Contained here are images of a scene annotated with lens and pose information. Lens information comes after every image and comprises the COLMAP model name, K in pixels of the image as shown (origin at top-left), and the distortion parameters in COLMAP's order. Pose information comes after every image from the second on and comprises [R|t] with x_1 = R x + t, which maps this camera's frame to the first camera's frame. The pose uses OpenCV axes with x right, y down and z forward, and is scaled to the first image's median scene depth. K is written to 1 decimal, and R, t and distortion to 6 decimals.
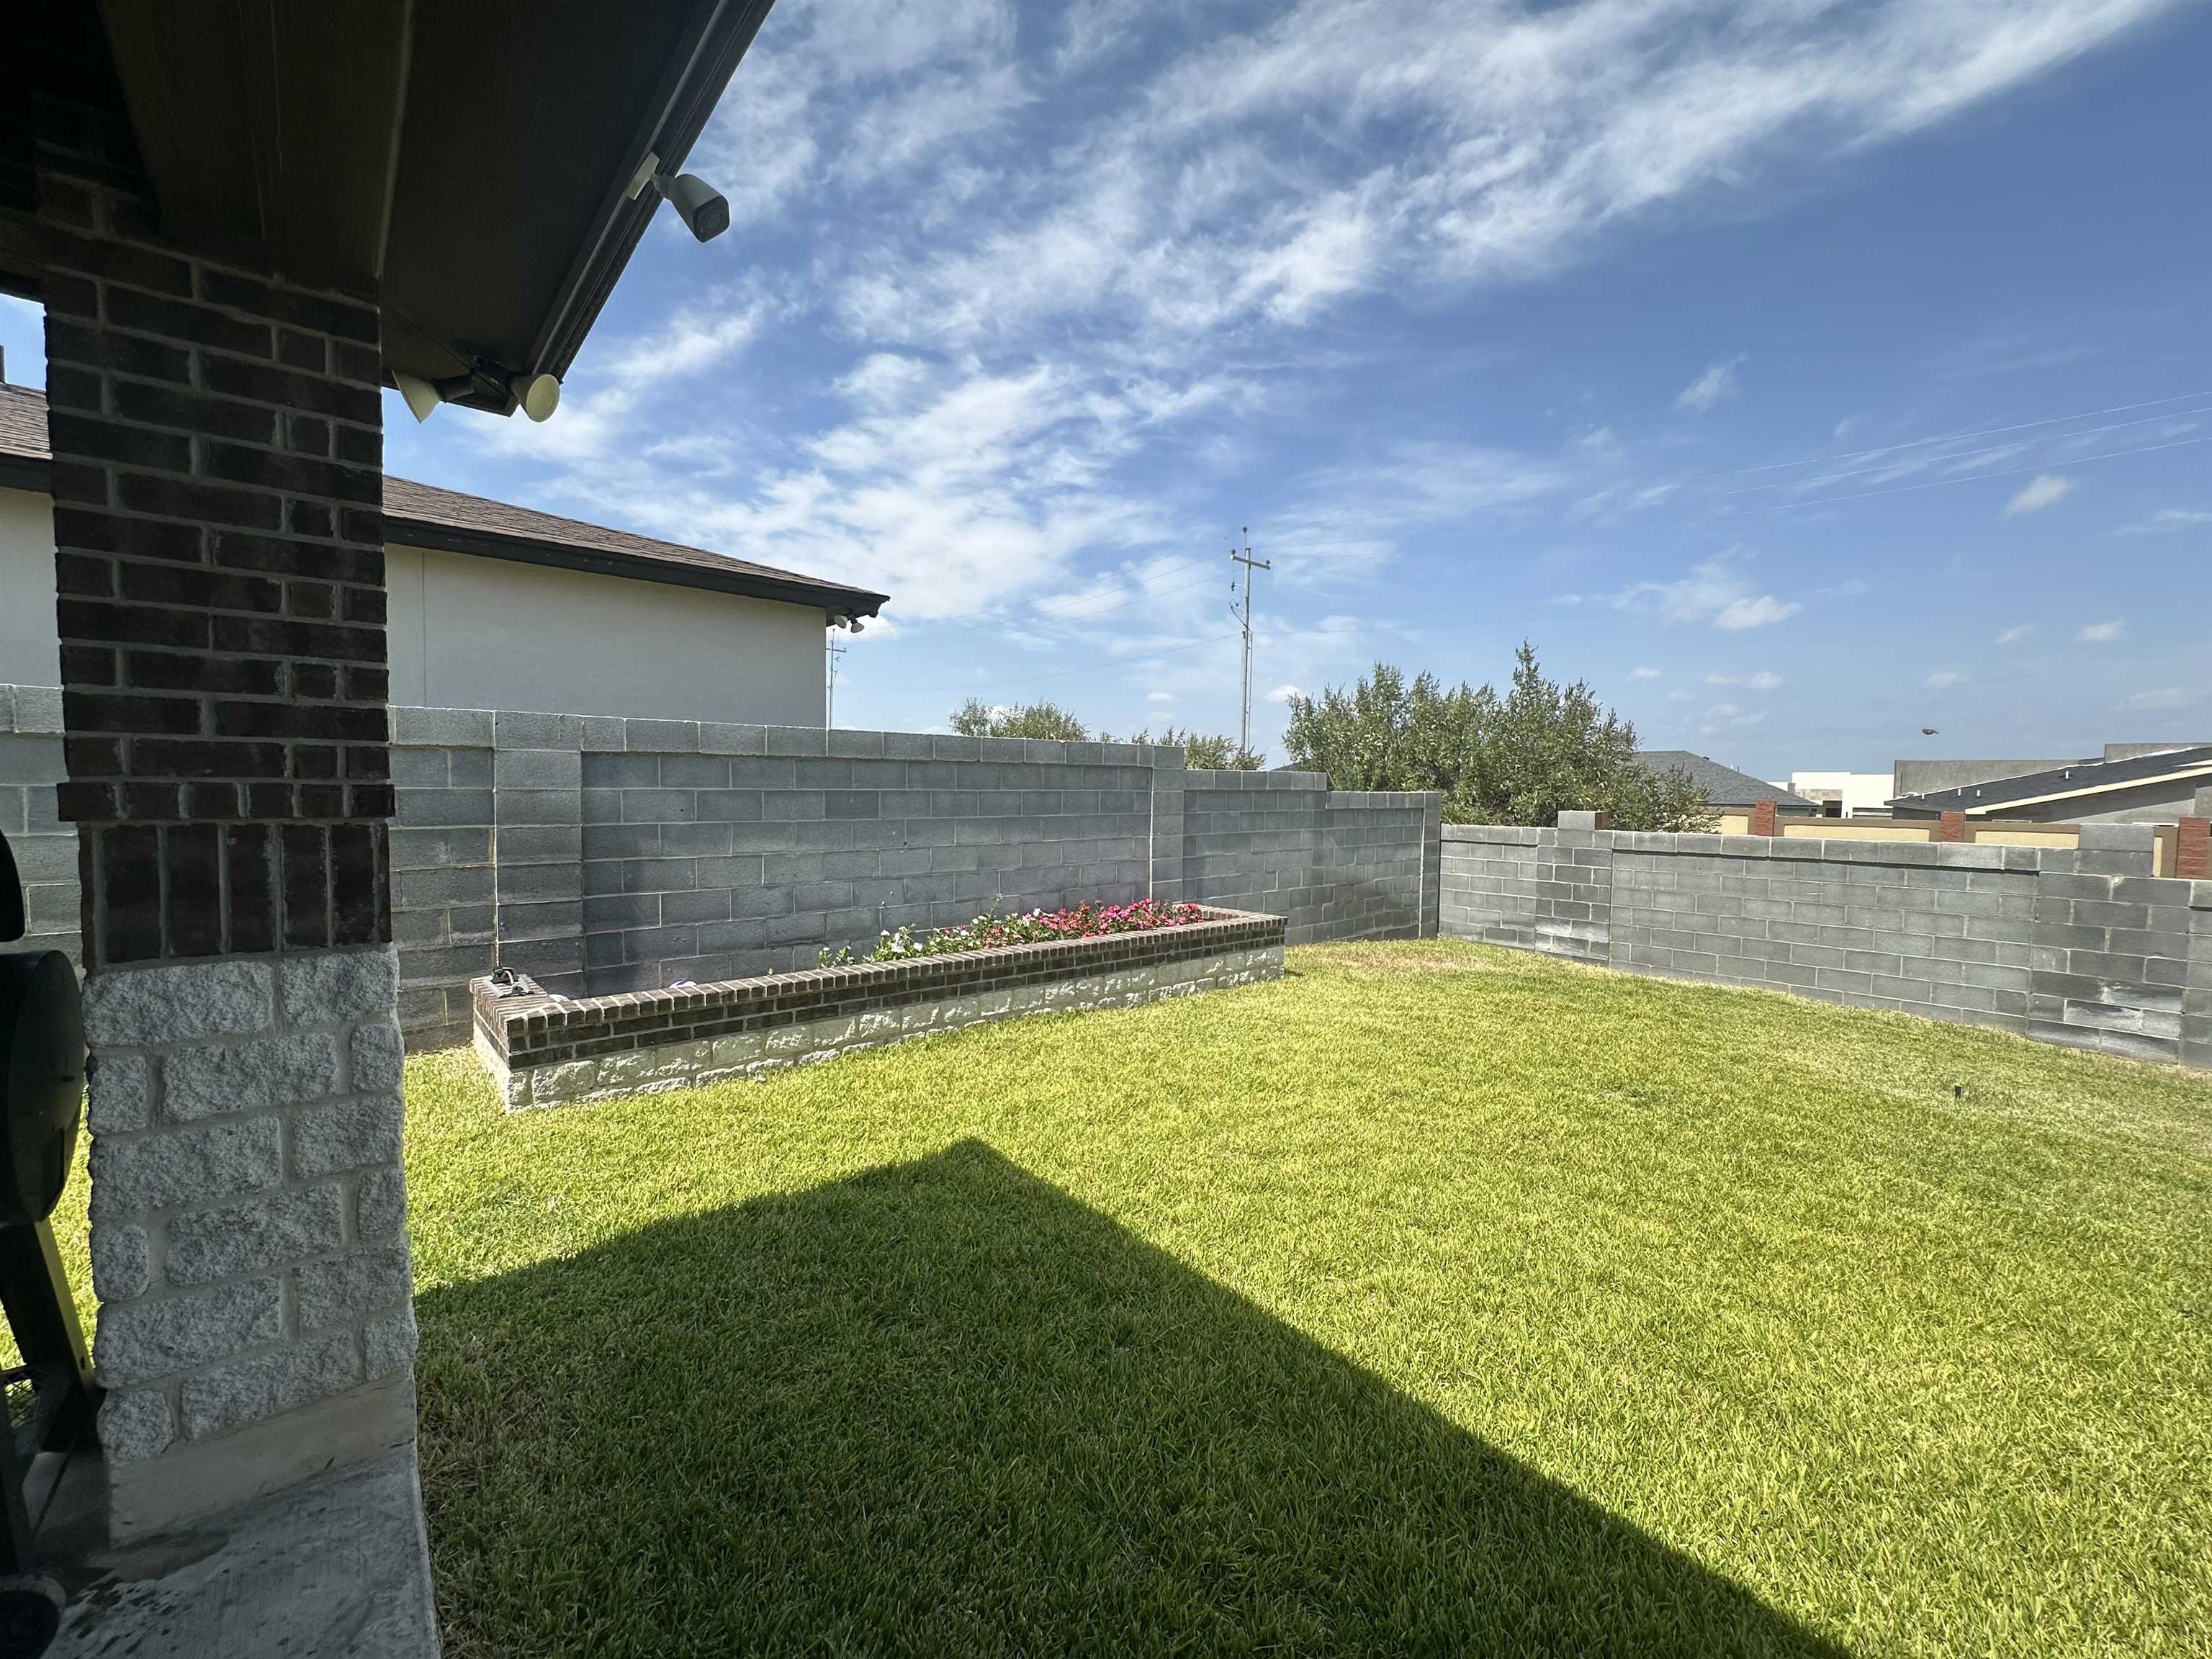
lens RADIAL K [[888.7, 0, 1105.0], [0, 888.7, 827.7], [0, 0, 1]] dist [-0.003097, 0.001013]
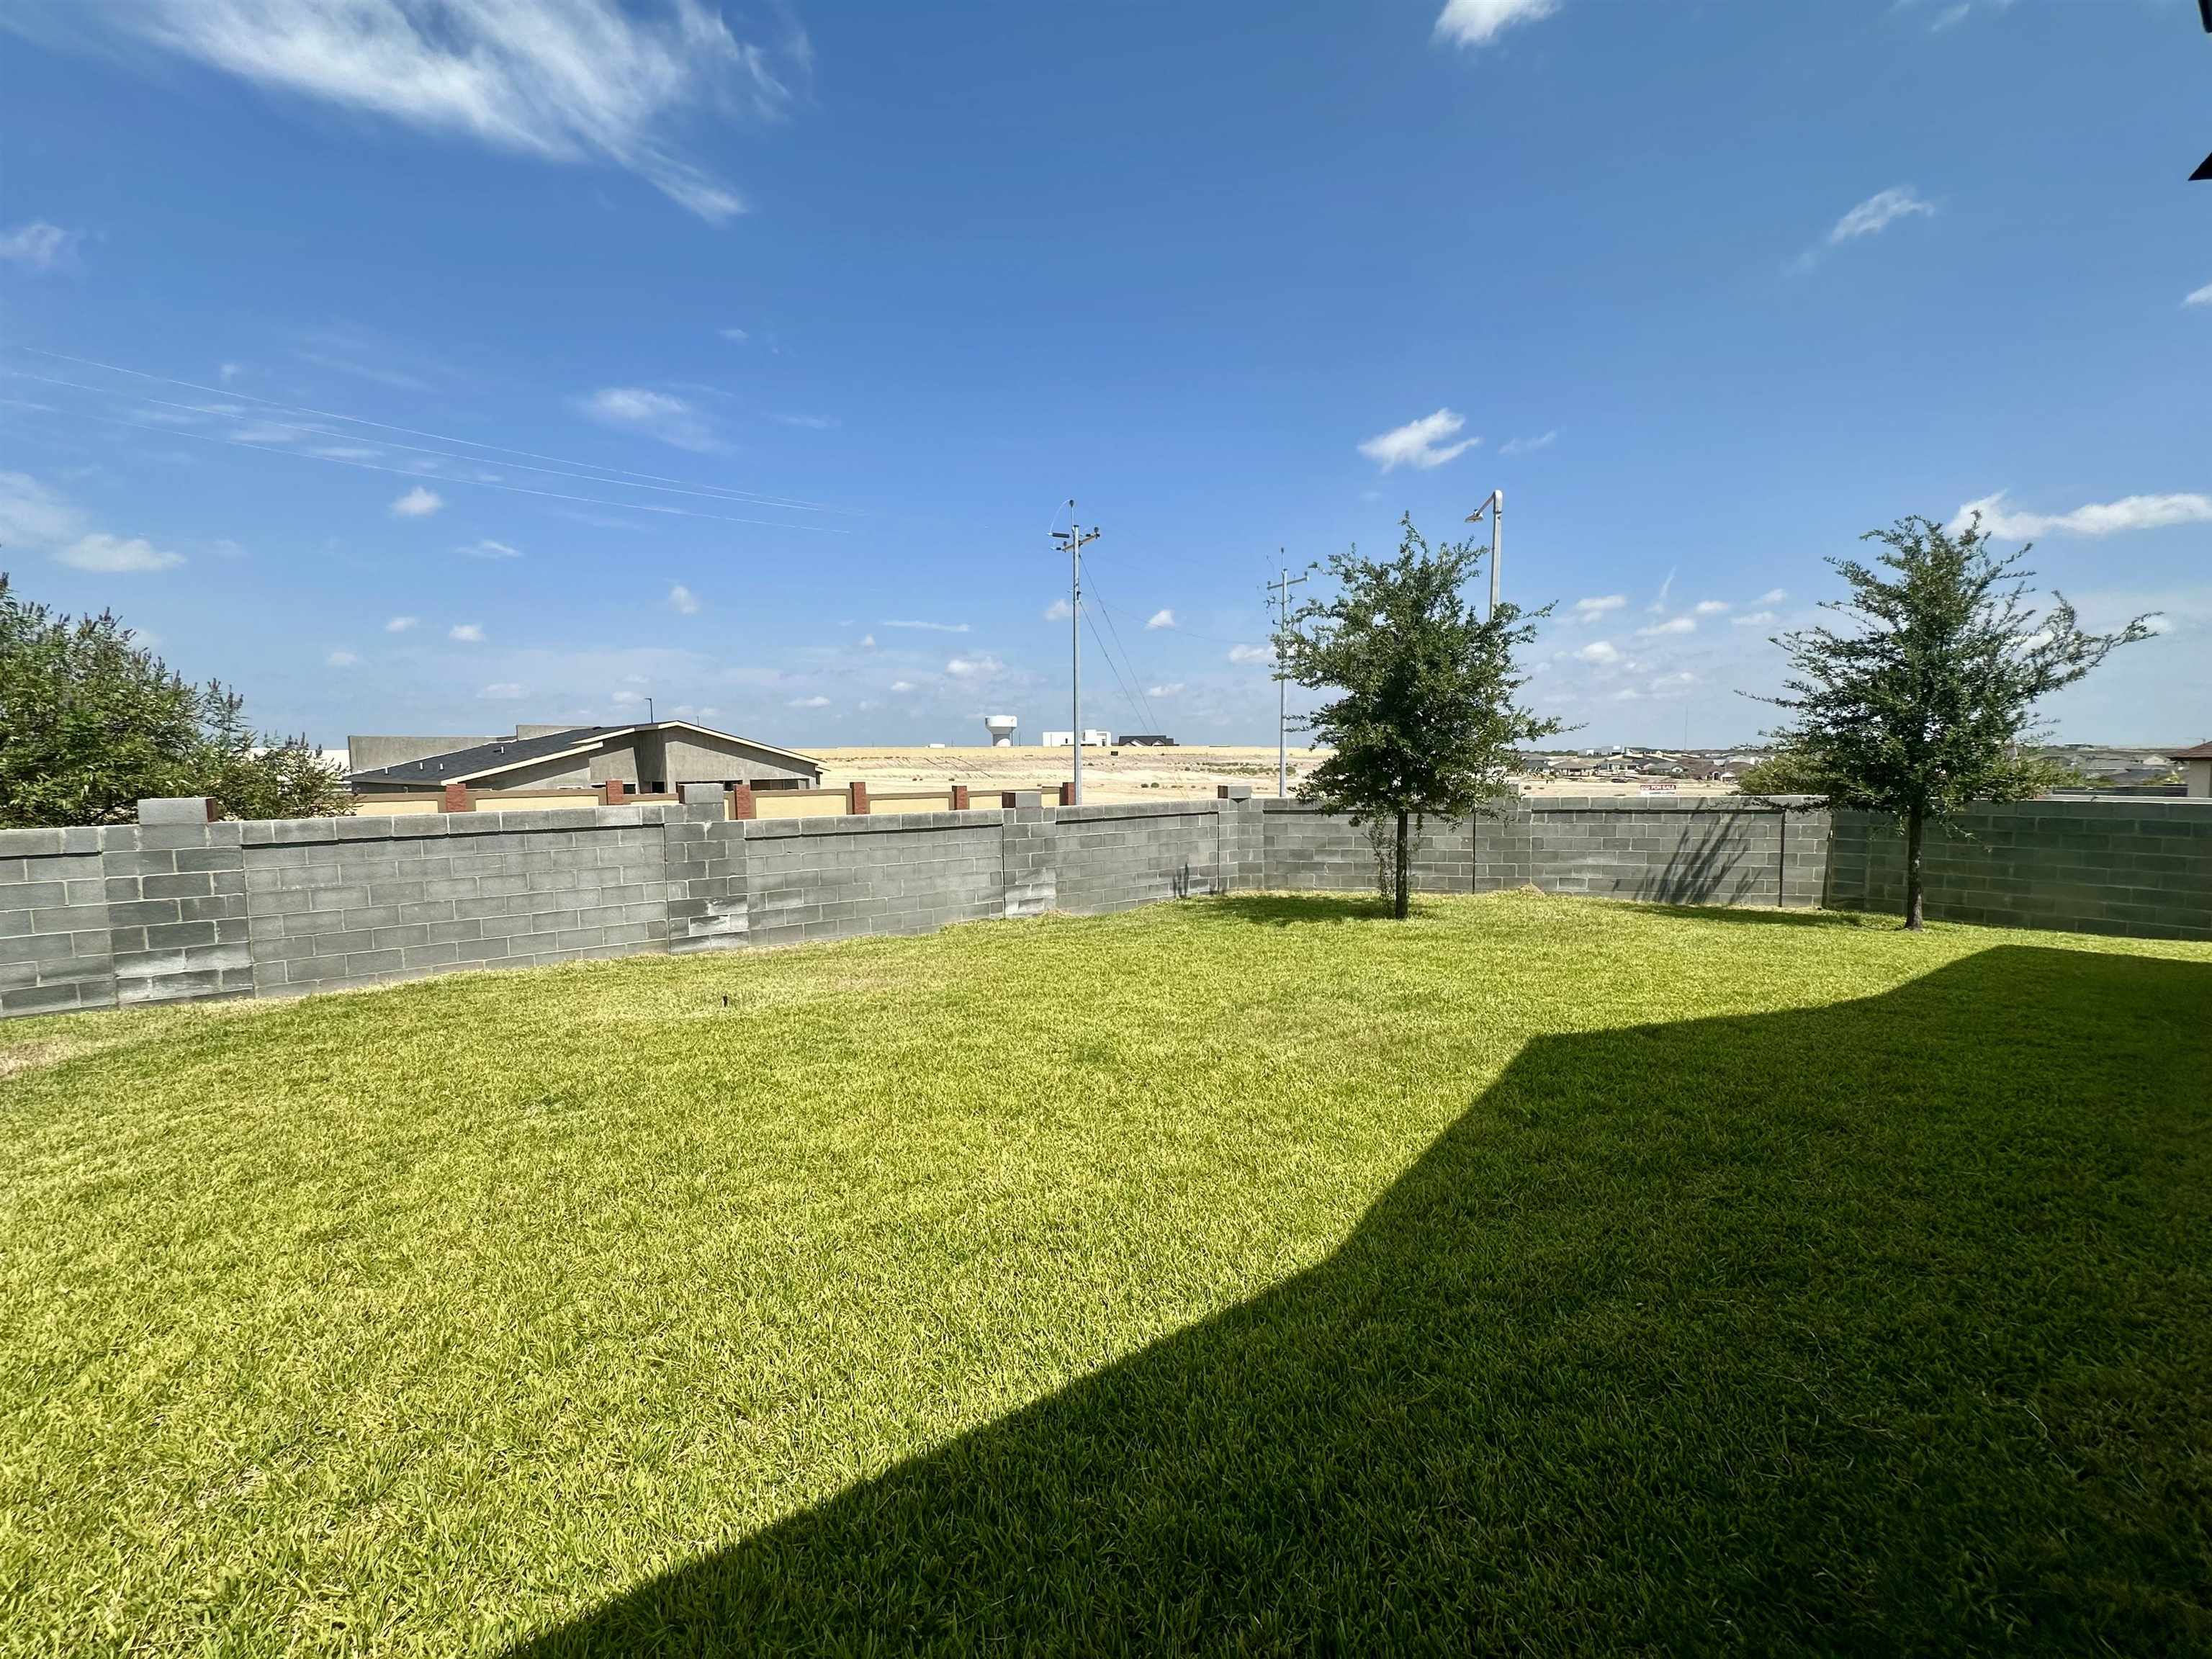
lens RADIAL K [[888.7, 0, 1106.0], [0, 888.7, 831.8], [0, 0, 1]] dist [-0.003097, 0.001013]
pose [[0.102427, -0.091324, 0.990540, -0.132056], [0.060441, 0.994508, 0.085440, -0.008962], [-0.992903, 0.051118, 0.107384, 0.205262]]
